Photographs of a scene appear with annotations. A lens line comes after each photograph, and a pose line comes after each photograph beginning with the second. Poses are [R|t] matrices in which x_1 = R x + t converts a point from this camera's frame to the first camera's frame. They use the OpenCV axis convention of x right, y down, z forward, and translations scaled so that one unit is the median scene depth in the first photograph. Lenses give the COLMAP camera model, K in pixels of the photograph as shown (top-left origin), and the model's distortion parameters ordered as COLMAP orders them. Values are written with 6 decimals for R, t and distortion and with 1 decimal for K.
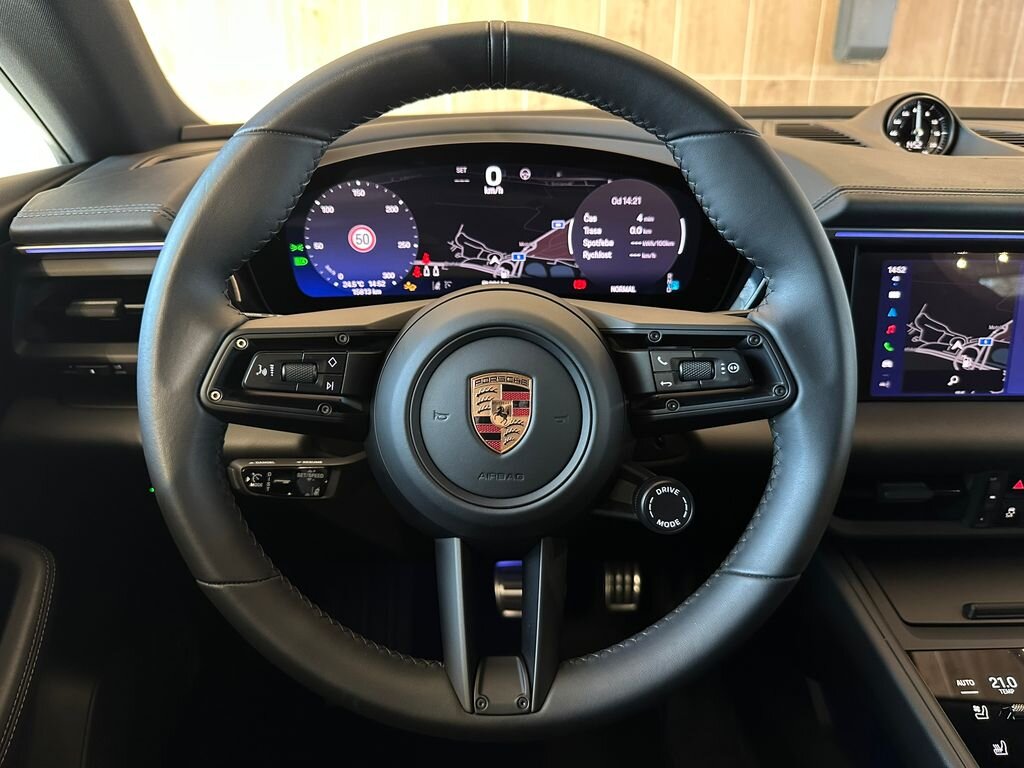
lens RADIAL K [[721.4, 0, 512.0], [0, 721.4, 384.0], [0, 0, 1]] dist [0.077014, -0.124289]
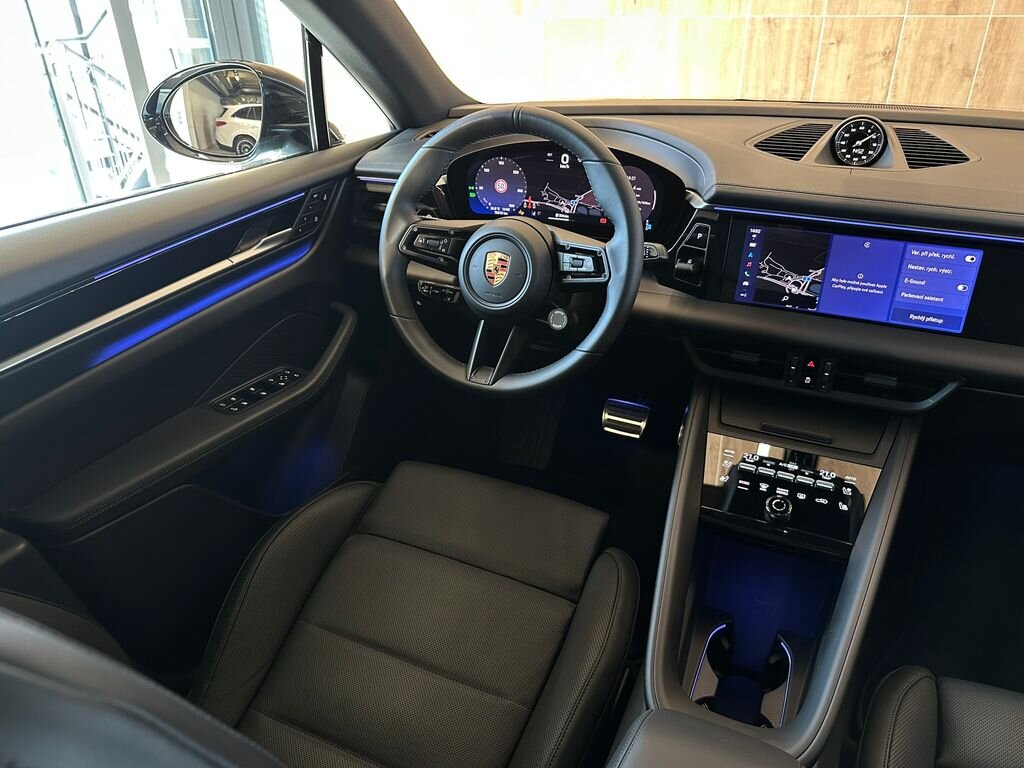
lens RADIAL K [[721.4, 0, 512.0], [0, 721.4, 384.0], [0, 0, 1]] dist [0.077014, -0.124289]
pose [[0.895401, 0.197839, -0.398894, 0.739206], [-0.149312, 0.977407, 0.149602, 0.031233], [0.419479, -0.074394, 0.904711, -0.855371]]
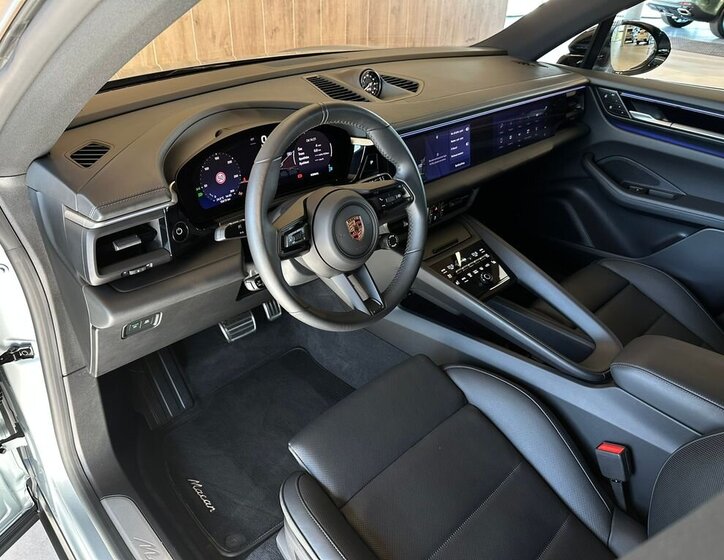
lens RADIAL K [[542.1, 0, 359.2], [0, 542.1, 292.6], [0, 0, 1]] dist [0.095249, -0.162413]
pose [[0.729755, -0.351492, 0.586439, -1.022514], [0.236162, 0.934526, 0.266248, -0.220338], [-0.641627, -0.055801, 0.764985, -0.595520]]
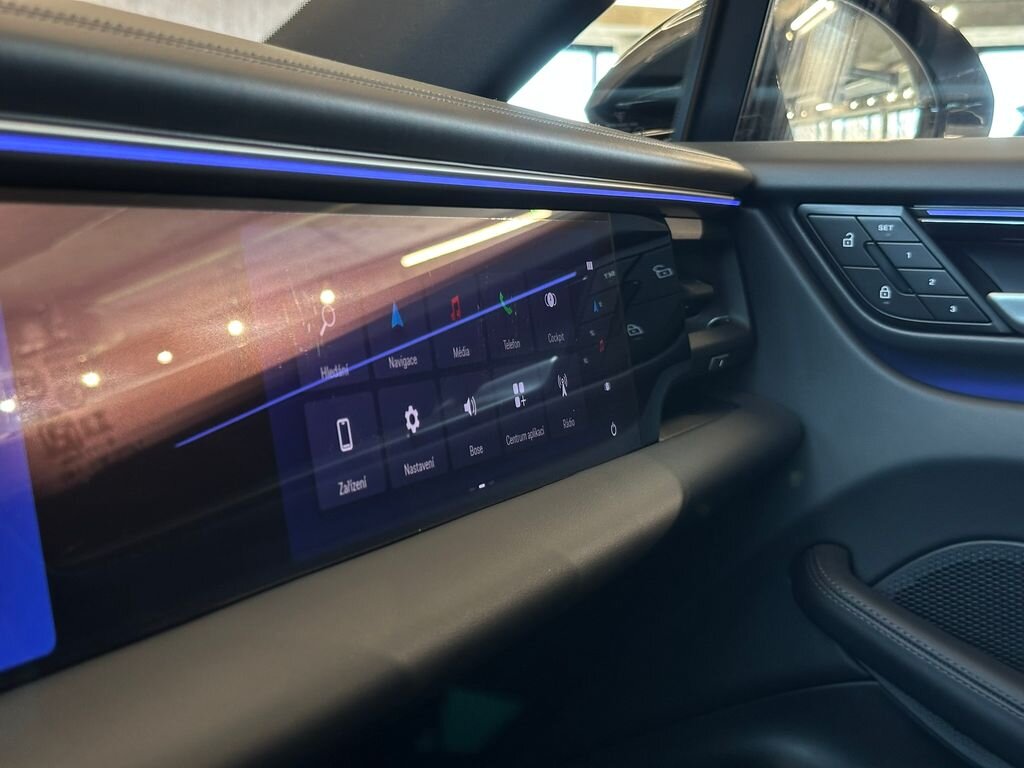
lens RADIAL K [[1408.2, 0, 512.0], [0, 1408.2, 384.0], [0, 0, 1]] dist [0.199320, -0.517779]
pose [[0.456546, -0.096544, 0.884446, 0.535068], [0.334015, 0.939979, -0.069811, 0.015624], [-0.824621, 0.327290, 0.461390, 0.507098]]
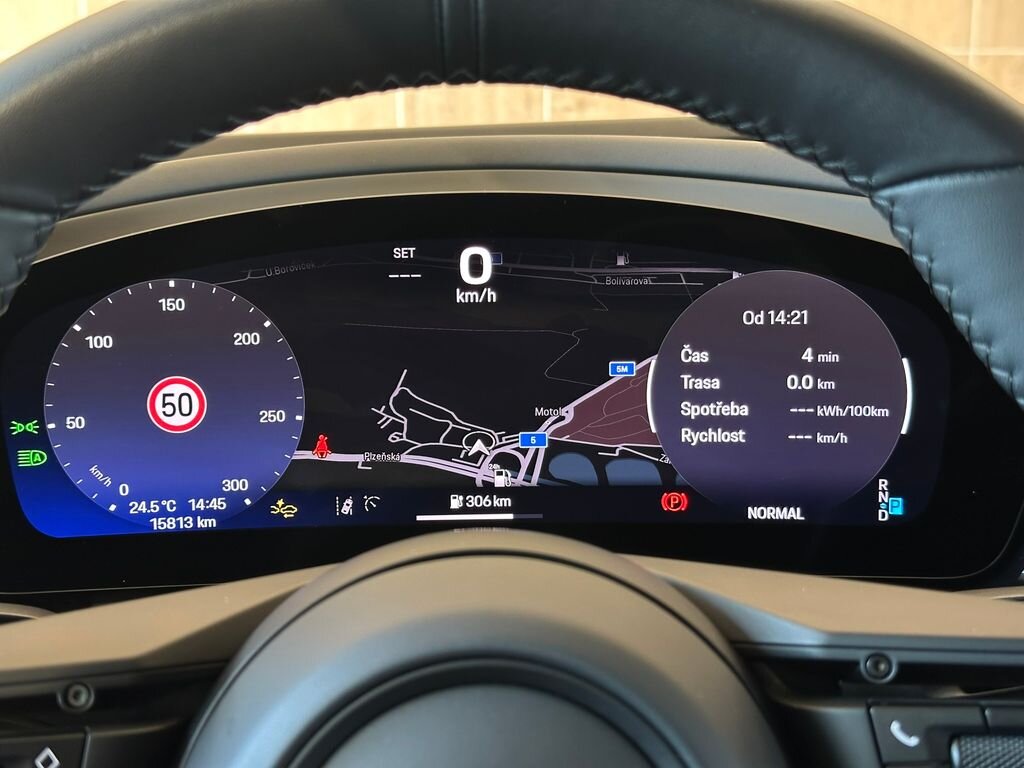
lens RADIAL K [[1408.2, 0, 512.0], [0, 1408.2, 384.0], [0, 0, 1]] dist [0.199320, -0.517779]
pose [[0.999942, -0.006902, -0.008234, 0.003744], [0.005371, 0.984871, -0.173208, -0.062809], [0.009305, 0.173153, 0.984851, 0.153133]]
